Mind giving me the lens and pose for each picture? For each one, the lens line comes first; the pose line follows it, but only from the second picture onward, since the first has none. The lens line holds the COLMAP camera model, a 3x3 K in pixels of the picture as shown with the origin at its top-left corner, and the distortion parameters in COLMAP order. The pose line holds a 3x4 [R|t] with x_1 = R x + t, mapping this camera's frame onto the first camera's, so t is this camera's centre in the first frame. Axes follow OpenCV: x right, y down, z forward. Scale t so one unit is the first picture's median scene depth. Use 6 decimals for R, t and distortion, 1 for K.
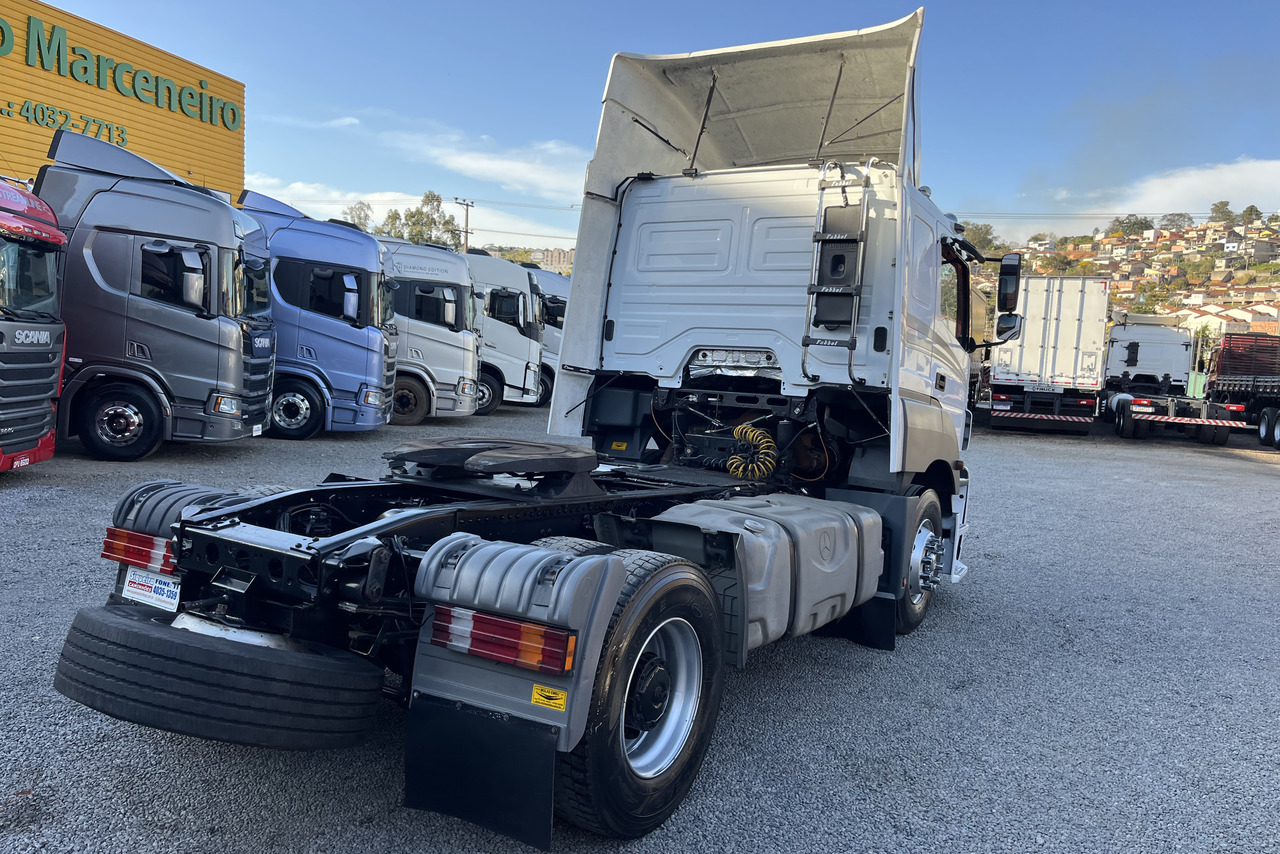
lens RADIAL K [[978.6, 0, 628.6], [0, 978.6, 425.5], [0, 0, 1]] dist [0.034863, -0.009574]
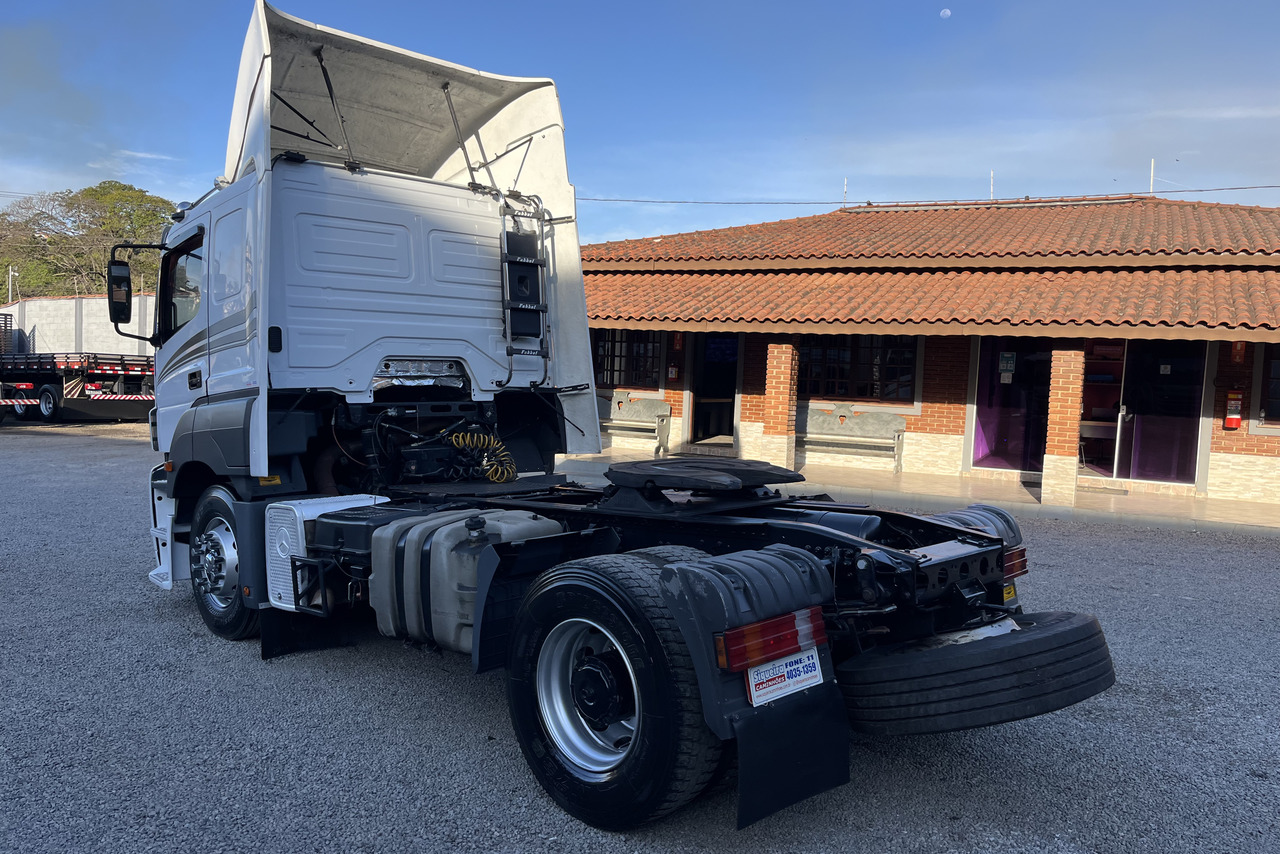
lens RADIAL K [[978.6, 0, 628.6], [0, 978.6, 425.5], [0, 0, 1]] dist [0.034863, -0.009574]
pose [[0.224477, -0.101179, 0.969212, -0.769108], [0.068485, 0.993774, 0.087881, -0.079286], [-0.972070, 0.046649, 0.230009, 0.539285]]
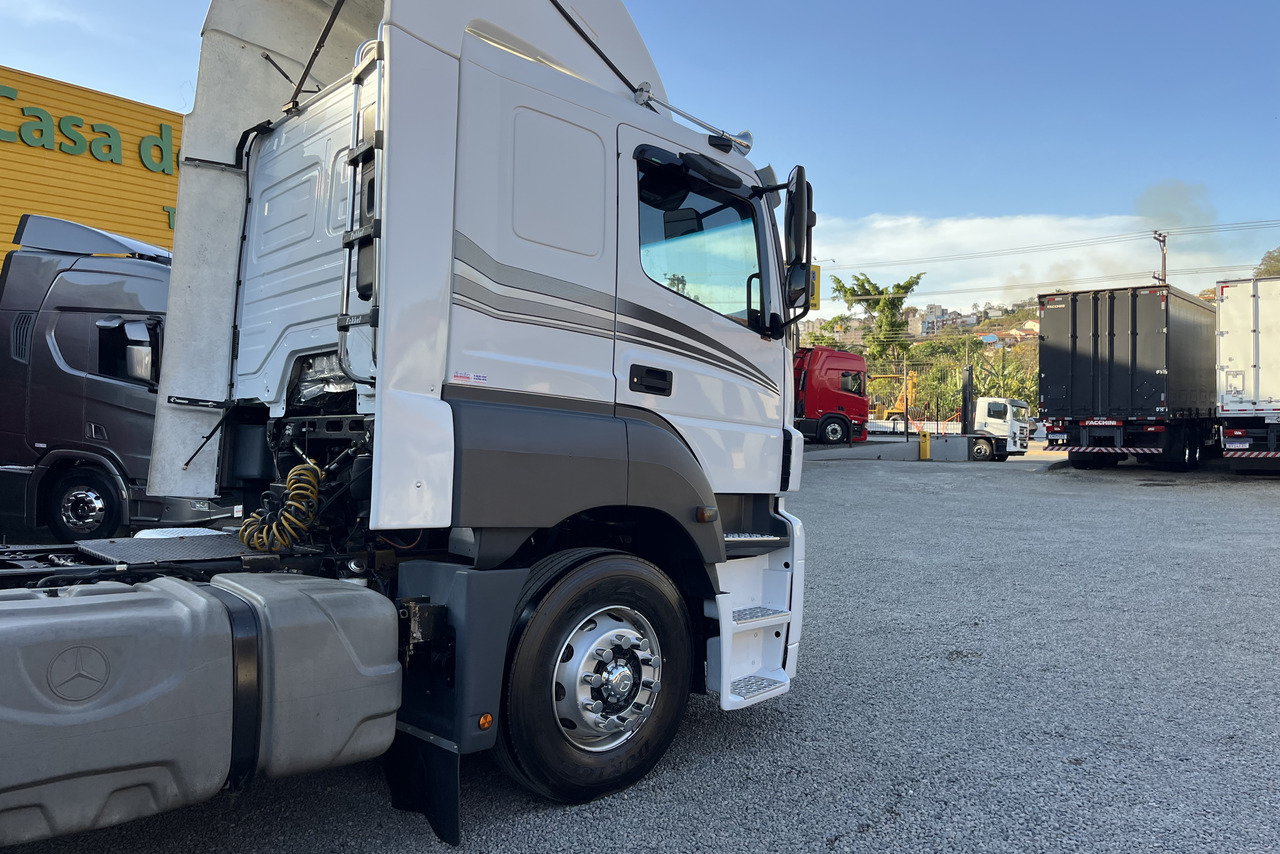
lens RADIAL K [[978.6, 0, 628.6], [0, 978.6, 425.5], [0, 0, 1]] dist [0.034863, -0.009574]
pose [[0.961839, -0.063633, -0.266113, 0.452379], [0.043169, 0.995692, -0.082059, 0.033397], [0.270188, 0.067440, 0.960443, 0.397604]]
